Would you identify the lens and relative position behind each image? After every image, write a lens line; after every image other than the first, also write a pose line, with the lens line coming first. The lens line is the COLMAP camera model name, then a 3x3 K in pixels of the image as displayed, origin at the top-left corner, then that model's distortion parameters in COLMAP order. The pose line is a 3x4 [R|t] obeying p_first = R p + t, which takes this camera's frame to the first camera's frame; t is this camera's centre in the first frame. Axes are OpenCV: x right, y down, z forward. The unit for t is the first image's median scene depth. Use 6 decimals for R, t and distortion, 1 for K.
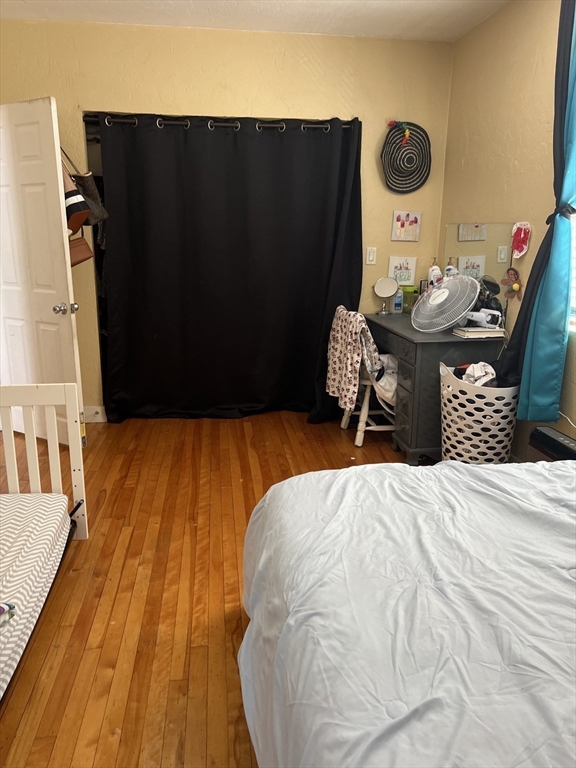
lens RADIAL K [[583.1, 0, 284.4], [0, 583.1, 381.4], [0, 0, 1]] dist [0.068052, -0.073787]
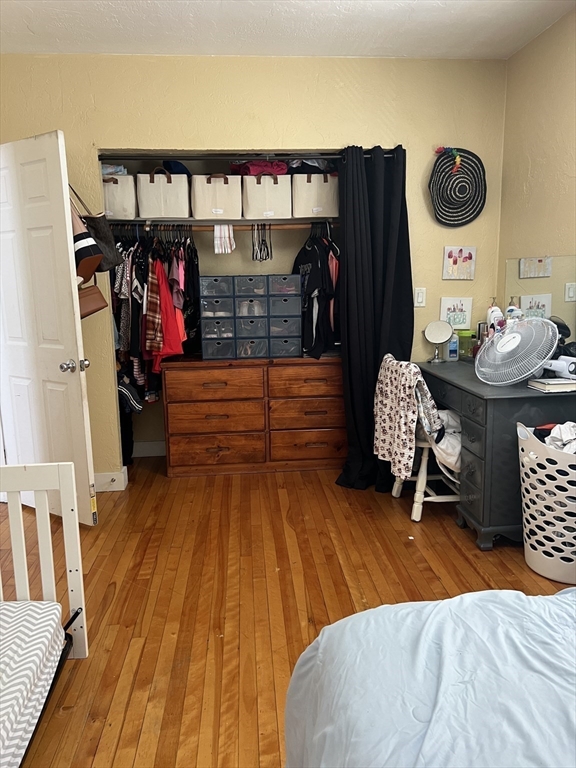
lens RADIAL K [[583.1, 0, 289.2], [0, 583.1, 382.5], [0, 0, 1]] dist [0.068052, -0.073787]
pose [[0.998853, -0.018942, -0.043974, -0.014873], [0.015768, 0.997320, -0.071447, -0.031815], [0.045209, 0.070672, 0.996475, 0.146525]]
